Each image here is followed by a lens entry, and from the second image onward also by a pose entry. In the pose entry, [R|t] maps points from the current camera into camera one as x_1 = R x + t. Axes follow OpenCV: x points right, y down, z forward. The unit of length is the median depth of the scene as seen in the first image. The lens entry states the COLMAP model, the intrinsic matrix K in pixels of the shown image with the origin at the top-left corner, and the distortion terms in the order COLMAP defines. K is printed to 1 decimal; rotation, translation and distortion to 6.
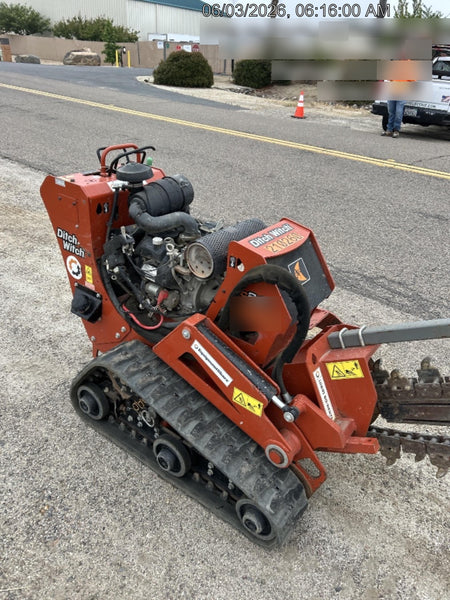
lens RADIAL K [[447.0, 0, 223.3], [0, 447.0, 300.9], [0, 0, 1]] dist [0.037936, -0.043211]
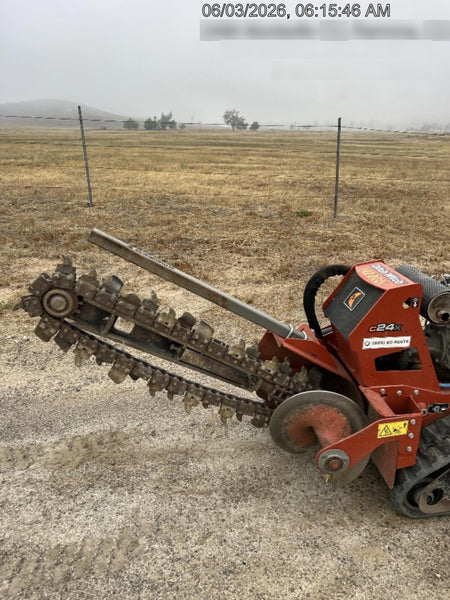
lens RADIAL K [[447.0, 0, 229.5], [0, 447.0, 300.4], [0, 0, 1]] dist [0.037936, -0.043211]
pose [[-0.733073, 0.169134, -0.658786, 0.177198], [-0.379319, 0.702305, 0.602399, -0.096024], [0.564555, 0.691492, -0.450685, 0.198932]]
